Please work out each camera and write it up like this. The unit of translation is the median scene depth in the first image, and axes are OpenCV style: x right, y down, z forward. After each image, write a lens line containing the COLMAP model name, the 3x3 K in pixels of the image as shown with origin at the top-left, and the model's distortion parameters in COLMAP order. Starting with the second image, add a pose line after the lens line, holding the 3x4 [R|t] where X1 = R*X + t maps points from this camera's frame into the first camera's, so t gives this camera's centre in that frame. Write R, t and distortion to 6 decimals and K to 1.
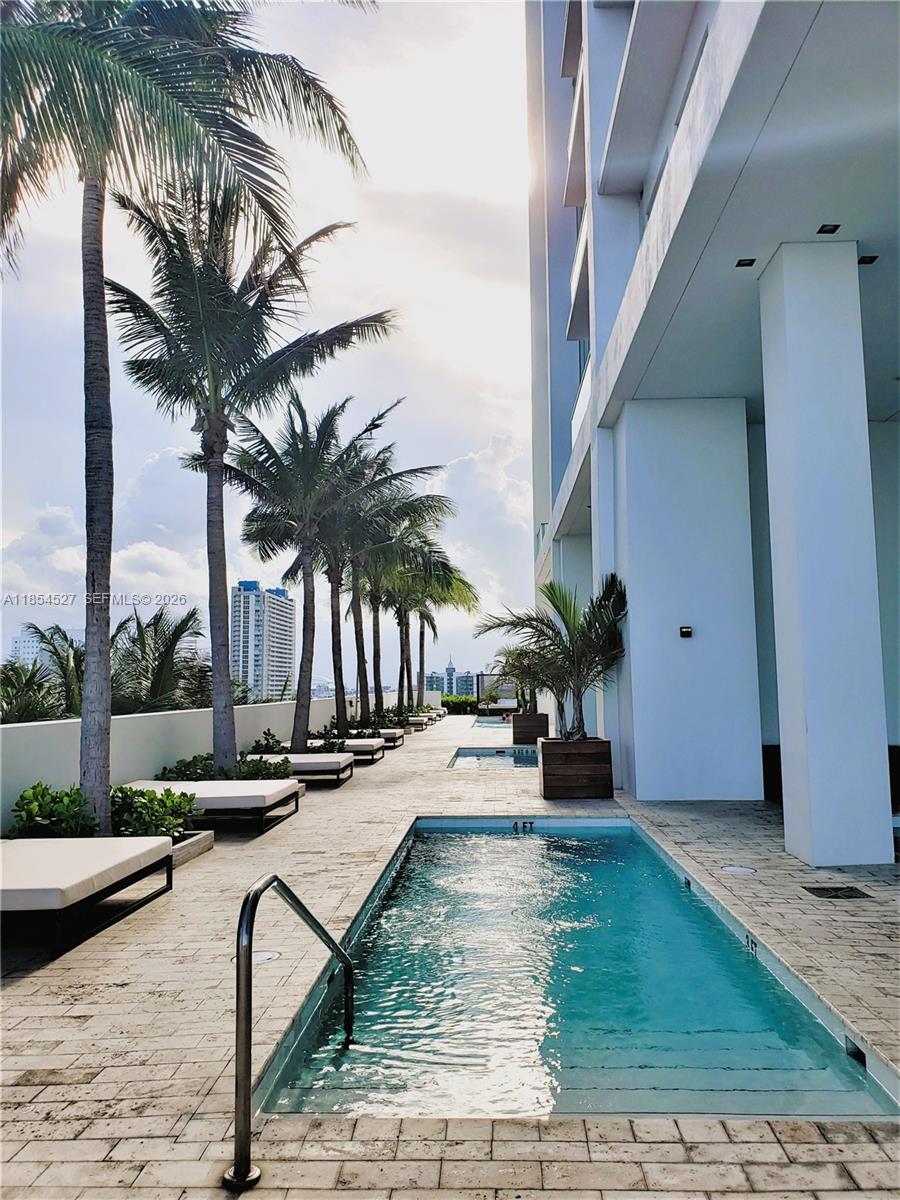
lens RADIAL K [[903.4, 0, 450.0], [0, 903.4, 600.0], [0, 0, 1]] dist [0.060134, 0.000105]
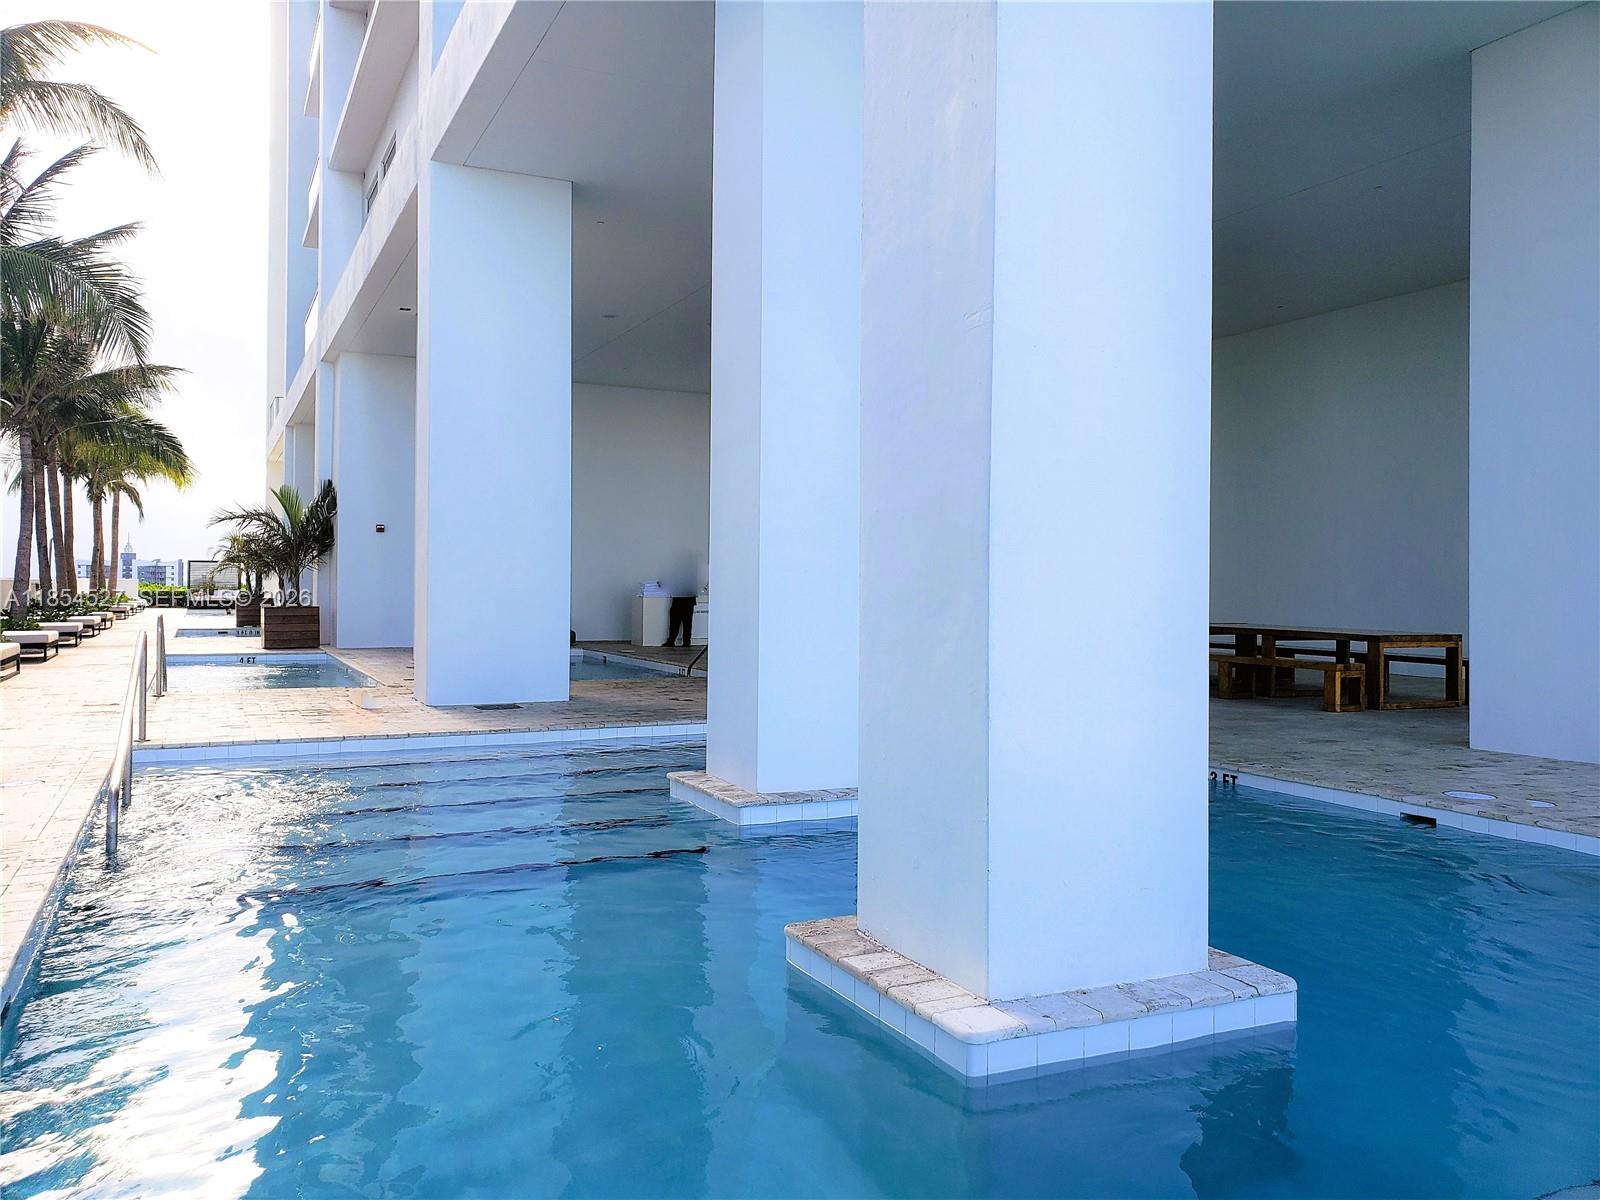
lens RADIAL K [[1274.0, 0, 800.0], [0, 1274.0, 600.0], [0, 0, 1]] dist [0.008781, -0.001466]
pose [[0.881023, 0.018047, 0.472728, -0.067227], [-0.066134, 0.994158, 0.085300, -0.047782], [-0.468427, -0.106414, 0.877070, -0.734147]]
